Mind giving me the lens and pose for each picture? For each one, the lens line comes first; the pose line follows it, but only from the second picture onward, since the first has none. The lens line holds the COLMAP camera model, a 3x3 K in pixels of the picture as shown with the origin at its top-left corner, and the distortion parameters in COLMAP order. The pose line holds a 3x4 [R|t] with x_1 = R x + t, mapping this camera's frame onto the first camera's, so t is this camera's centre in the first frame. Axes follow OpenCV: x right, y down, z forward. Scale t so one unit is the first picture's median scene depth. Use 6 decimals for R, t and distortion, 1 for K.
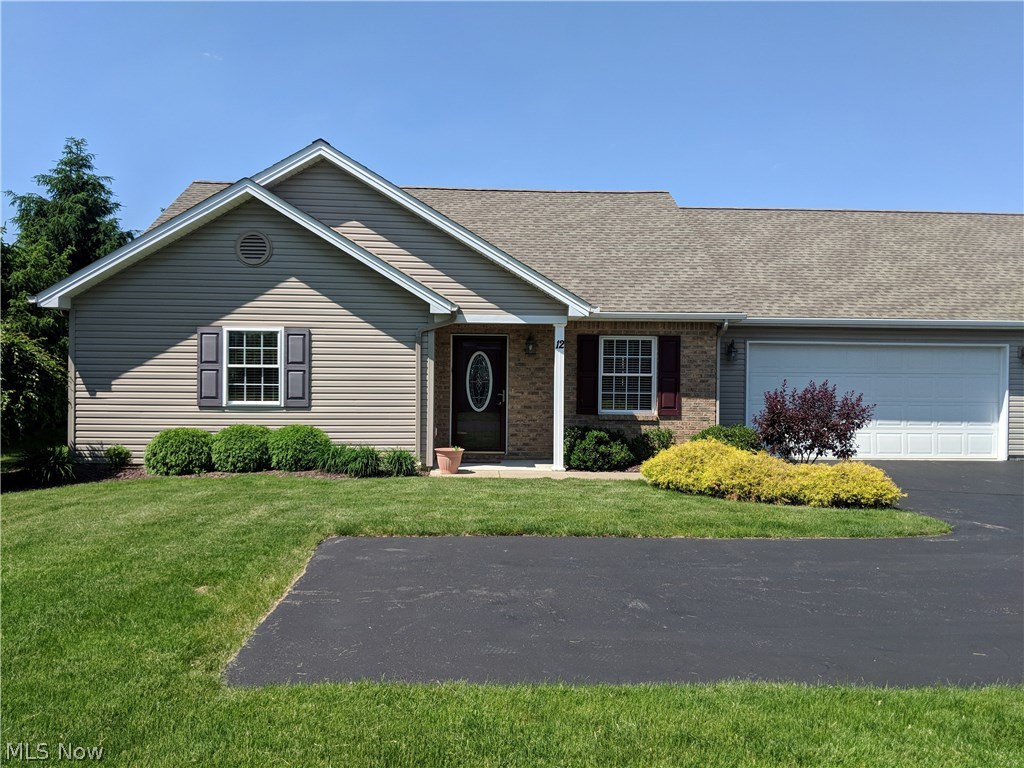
lens RADIAL K [[845.2, 0, 513.8], [0, 845.2, 371.1], [0, 0, 1]] dist [0.138066, -0.314669]
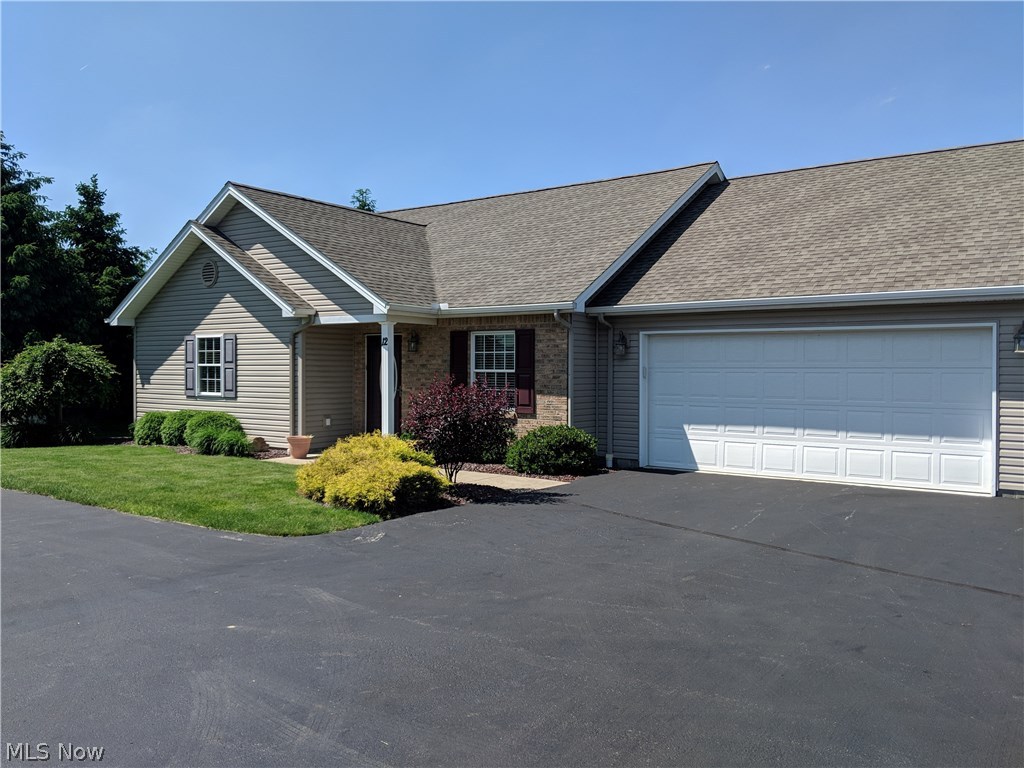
lens RADIAL K [[845.2, 0, 513.8], [0, 845.2, 371.1], [0, 0, 1]] dist [0.138066, -0.314669]
pose [[0.772002, -0.005879, -0.635593, 0.862032], [0.000245, 0.999960, -0.008951, 0.014935], [0.635620, 0.006754, 0.771972, 0.296934]]
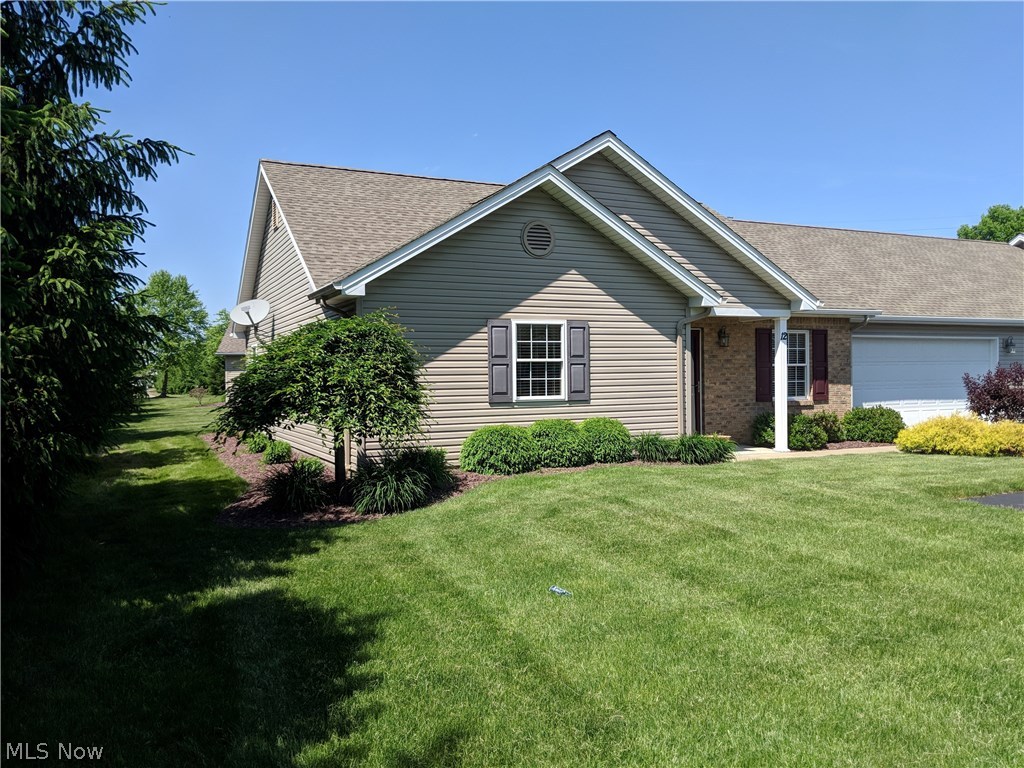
lens RADIAL K [[837.6, 0, 531.0], [0, 837.6, 385.9], [0, 0, 1]] dist [0.125465, -0.244915]
pose [[0.920277, -0.026100, 0.390396, -0.685798], [0.022988, 0.999656, 0.012642, 0.011247], [-0.390592, -0.002659, 0.920560, 0.123390]]
